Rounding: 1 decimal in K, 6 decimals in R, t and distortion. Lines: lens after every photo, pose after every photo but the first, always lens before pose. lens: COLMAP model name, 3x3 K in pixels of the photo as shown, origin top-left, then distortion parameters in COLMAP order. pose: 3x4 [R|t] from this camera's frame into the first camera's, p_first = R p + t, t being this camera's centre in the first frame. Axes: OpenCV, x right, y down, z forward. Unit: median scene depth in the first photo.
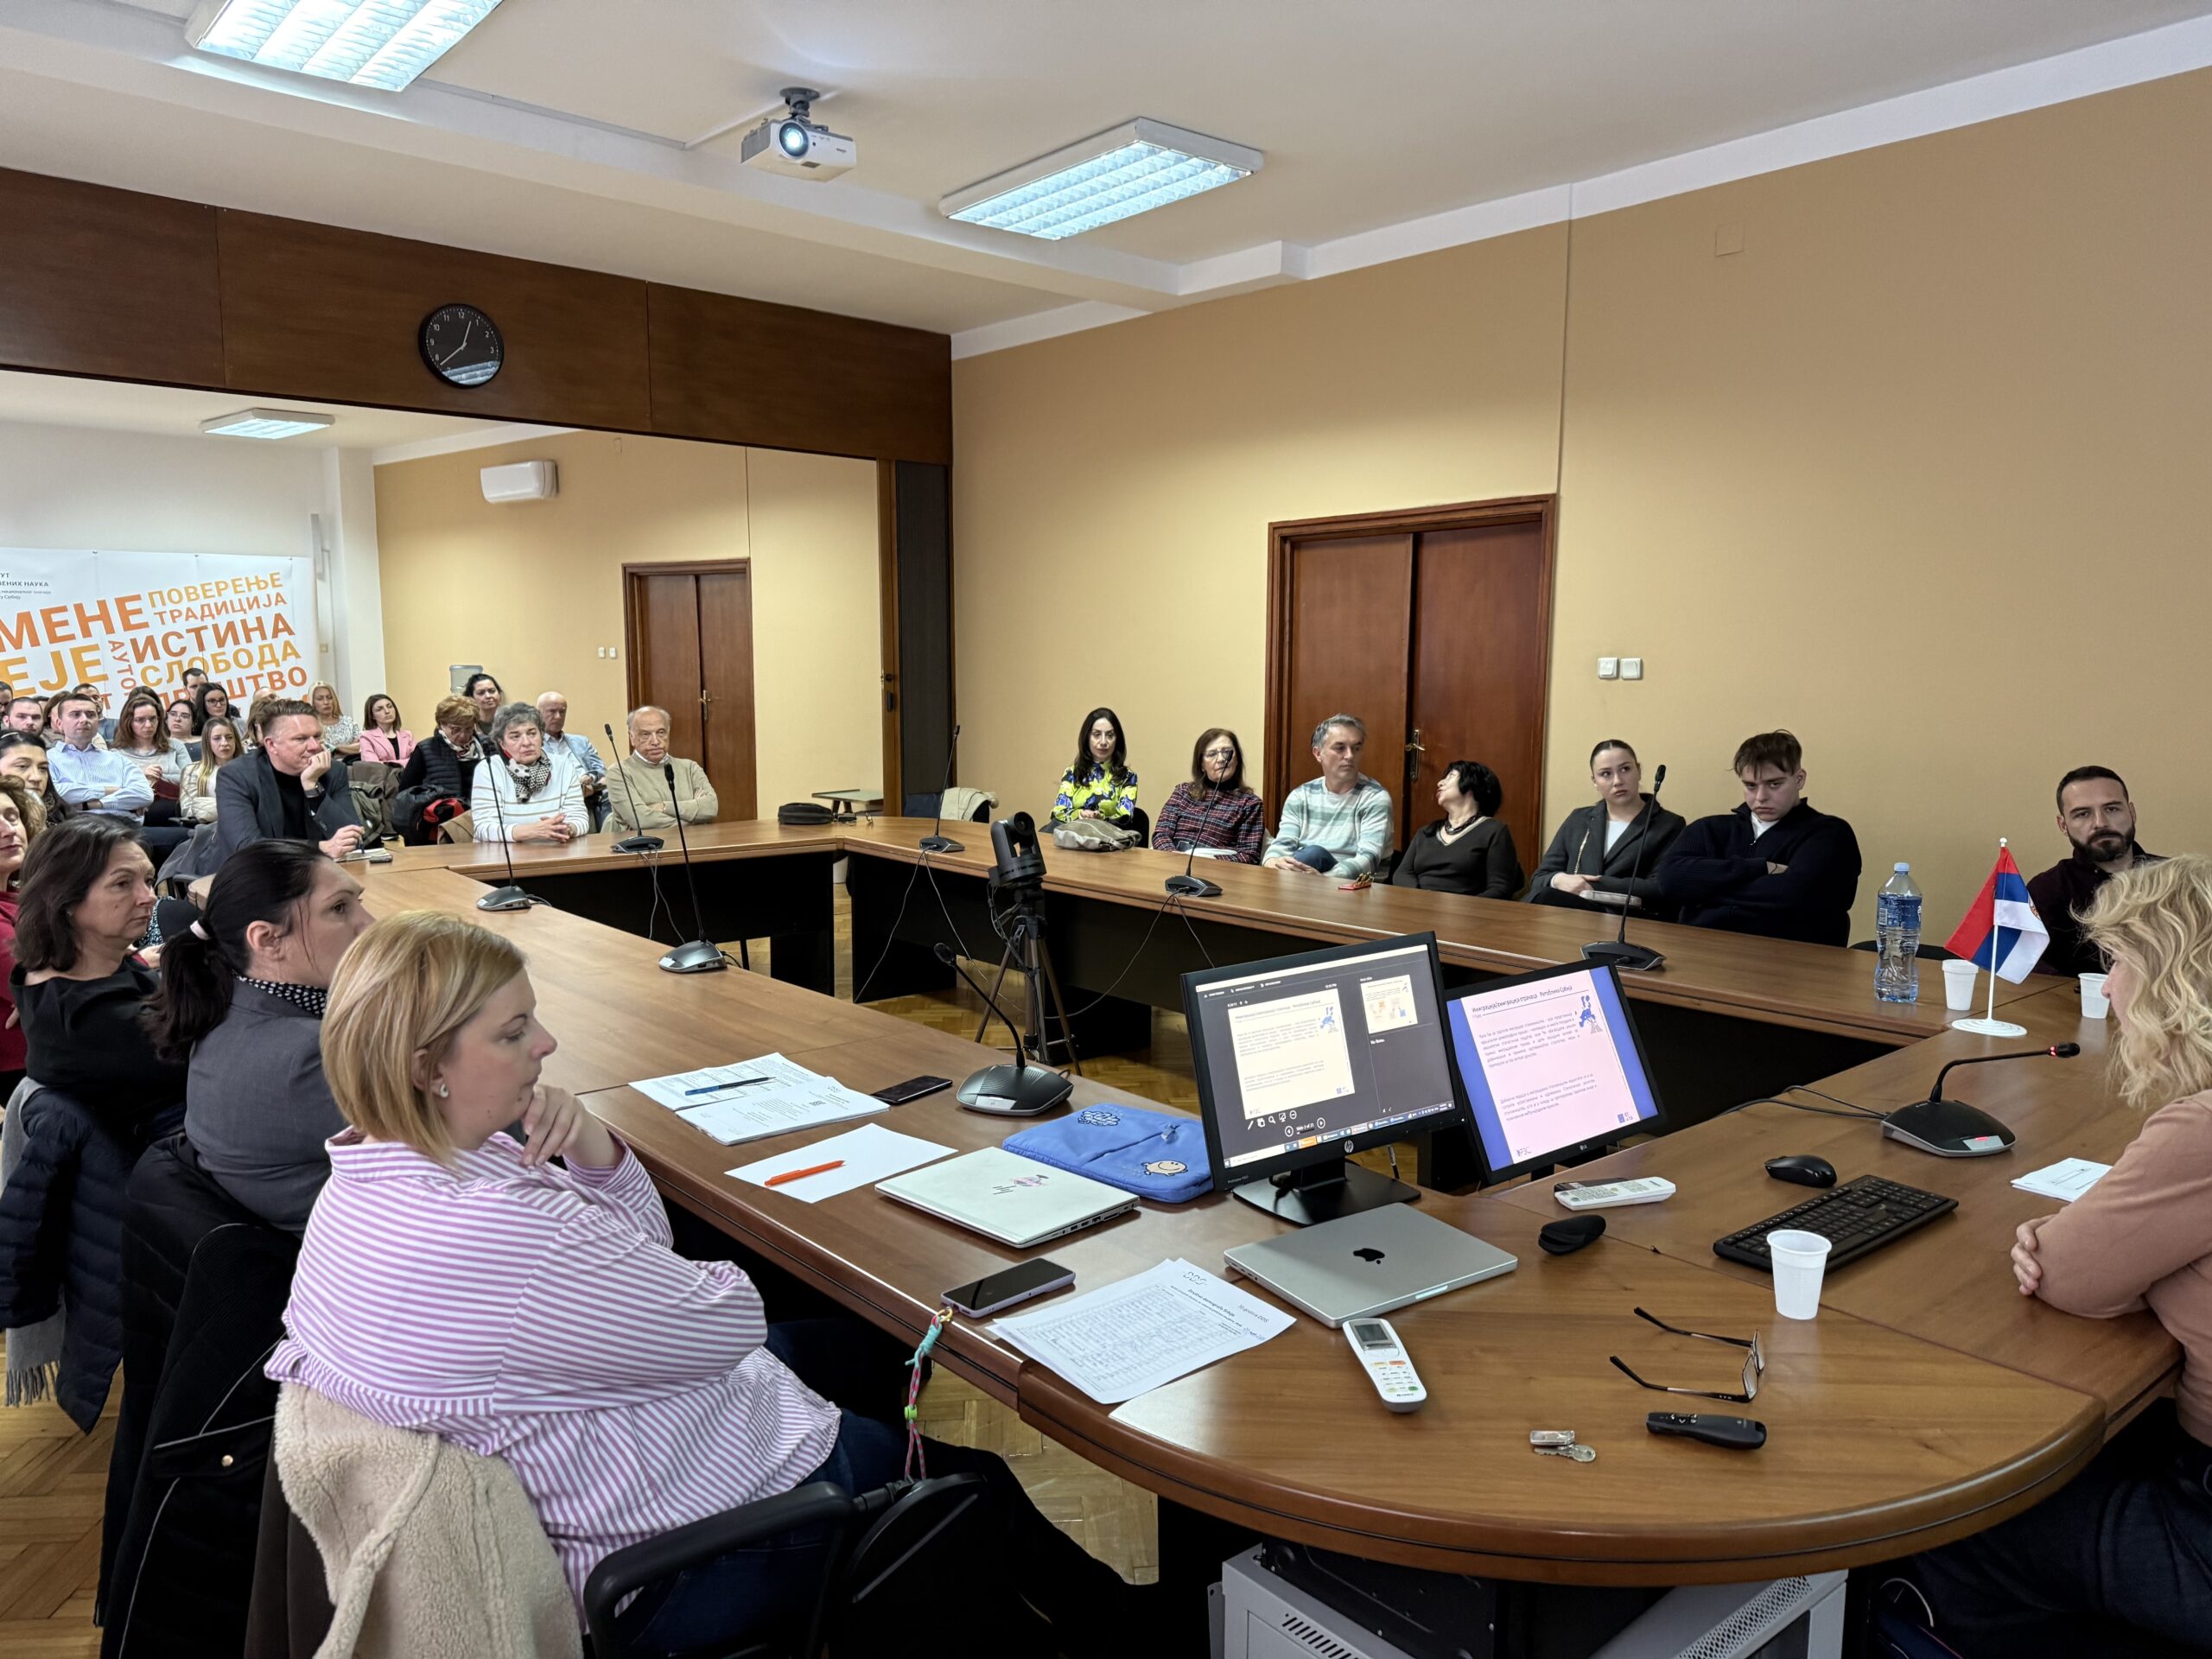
lens RADIAL K [[1603.3, 0, 1111.2], [0, 1603.3, 834.2], [0, 0, 1]] dist [0.043416, -0.019447]
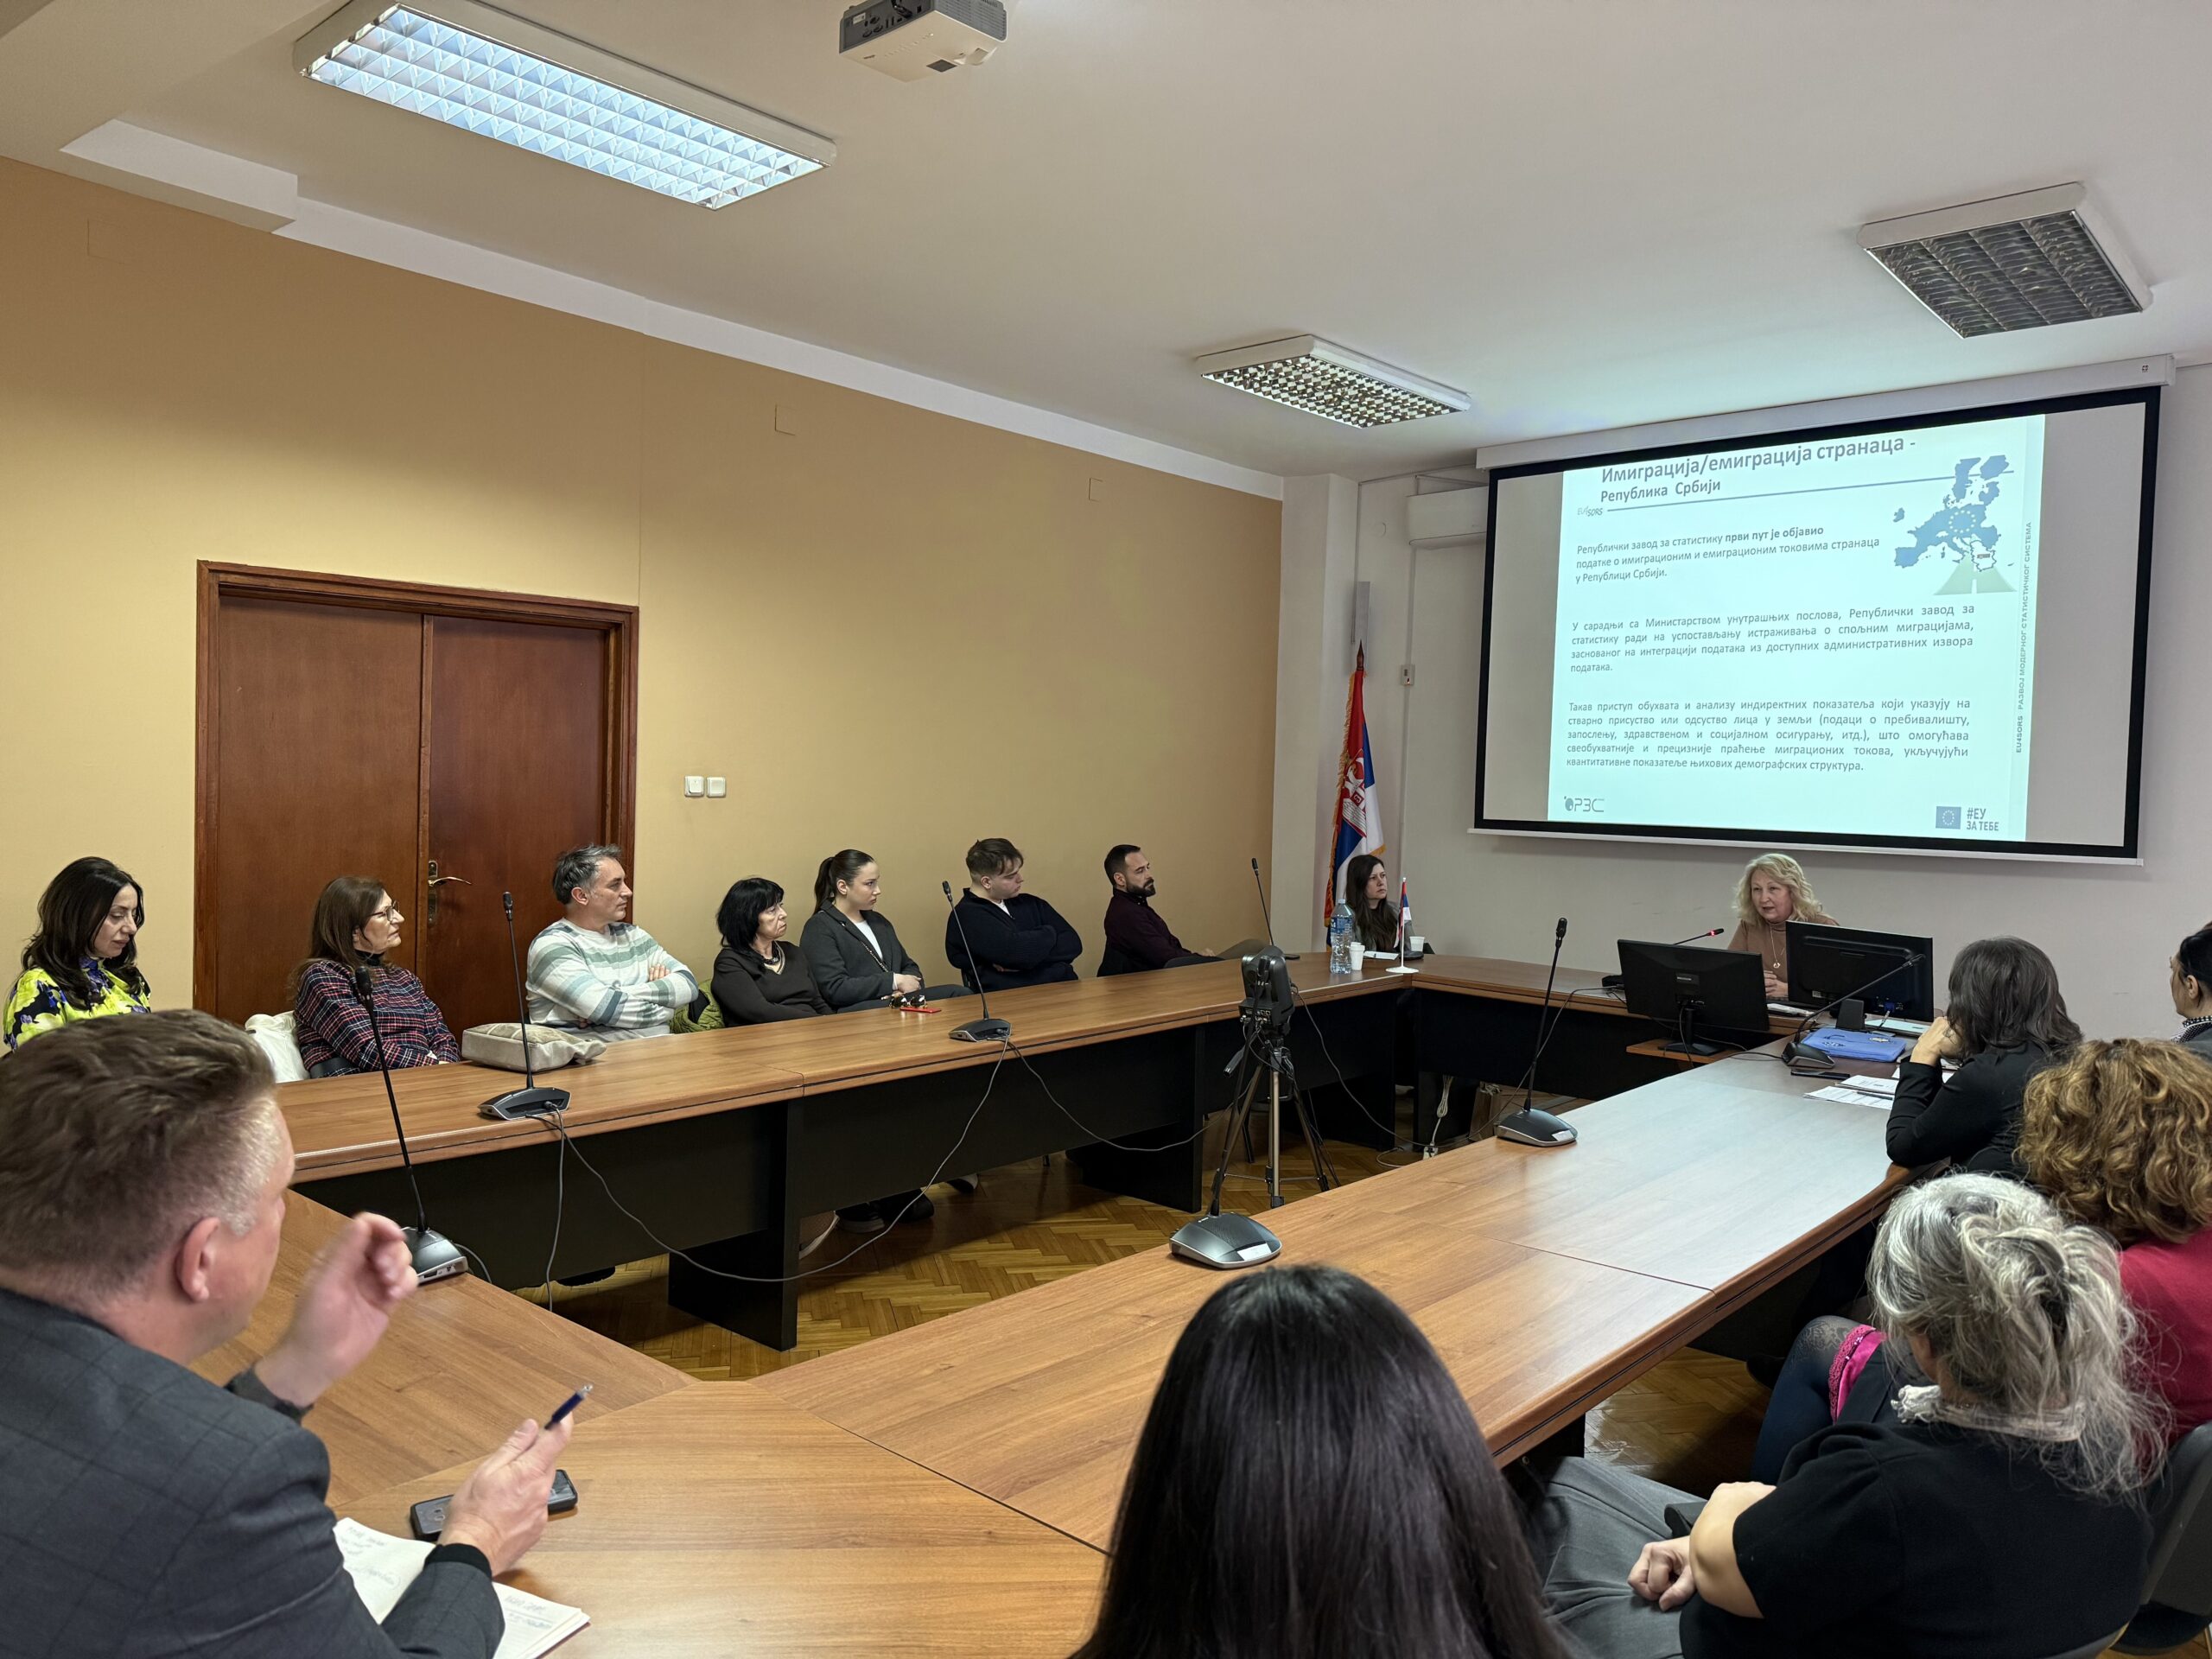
lens RADIAL K [[1603.3, 0, 1089.2], [0, 1603.3, 841.9], [0, 0, 1]] dist [0.043416, -0.019447]
pose [[-0.150916, -0.036192, 0.987884, -0.713419], [0.088378, 0.994834, 0.049948, -0.093500], [-0.984588, 0.094845, -0.146938, 0.872583]]
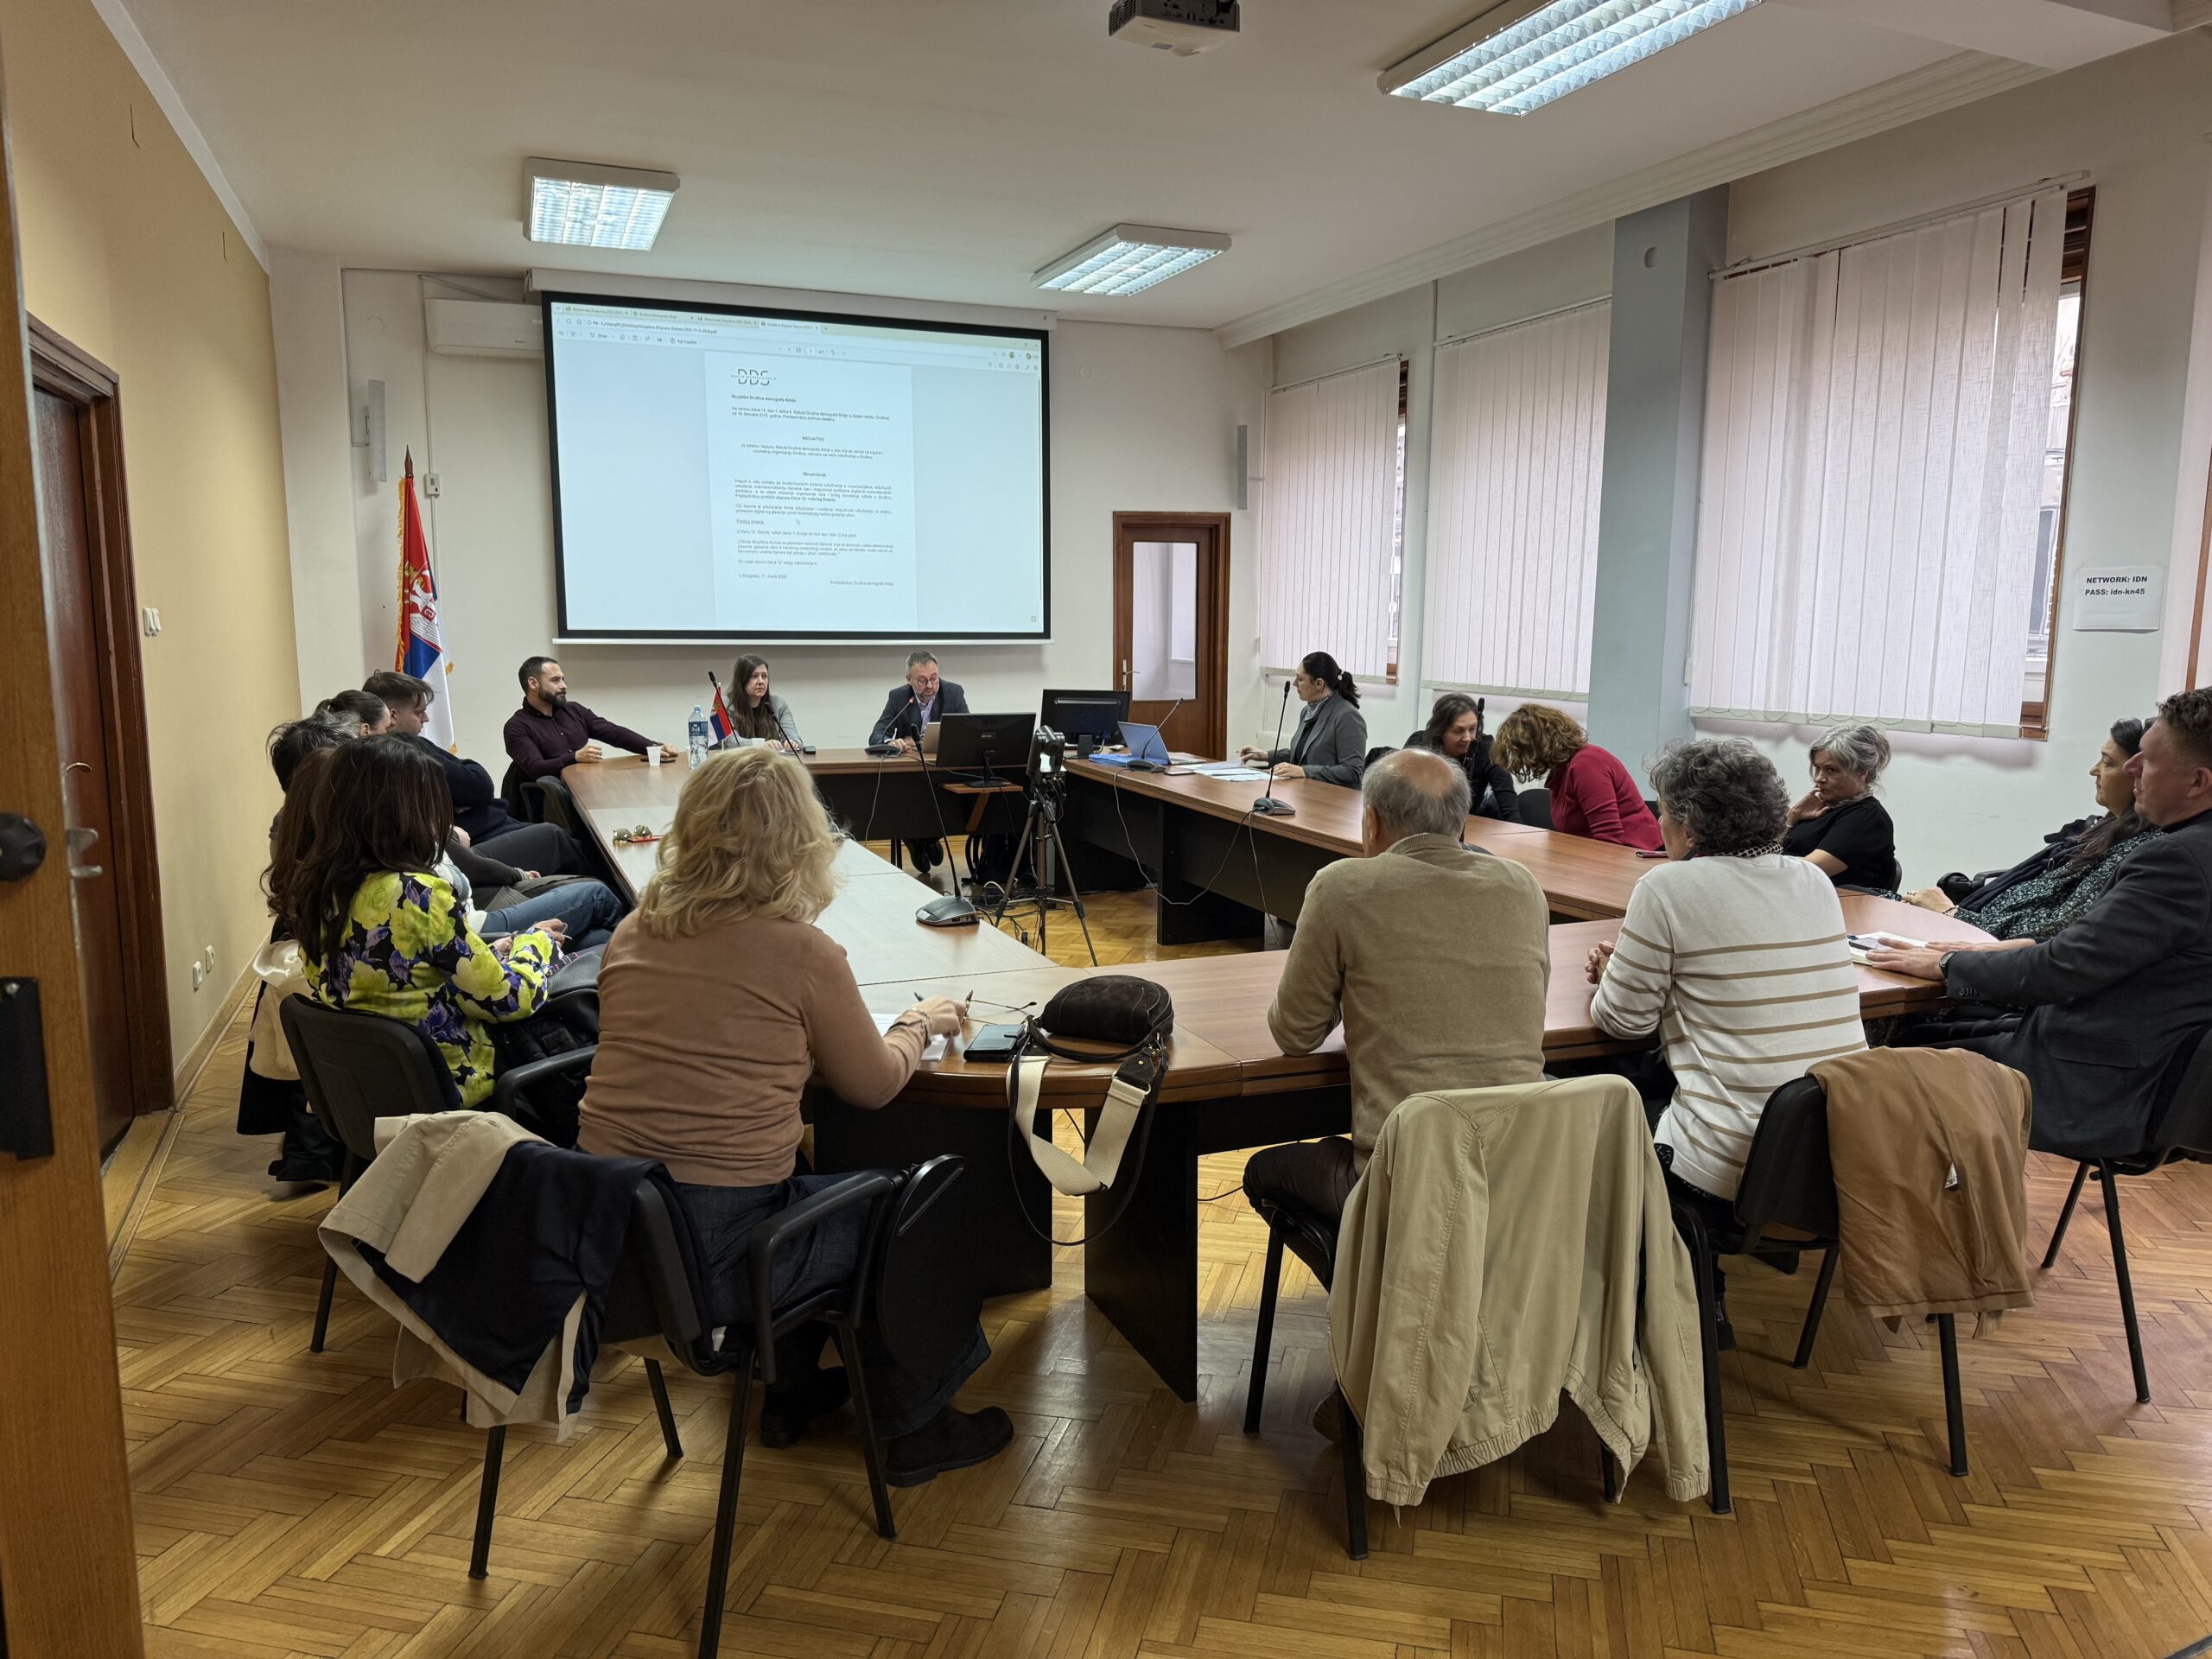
lens RADIAL K [[1603.3, 0, 1123.2], [0, 1603.3, 873.6], [0, 0, 1]] dist [0.043416, -0.019447]
pose [[-0.953438, -0.046305, 0.298014, -0.374077], [0.036647, 0.963033, 0.266878, -0.170319], [-0.299355, 0.265372, -0.916495, 1.554231]]
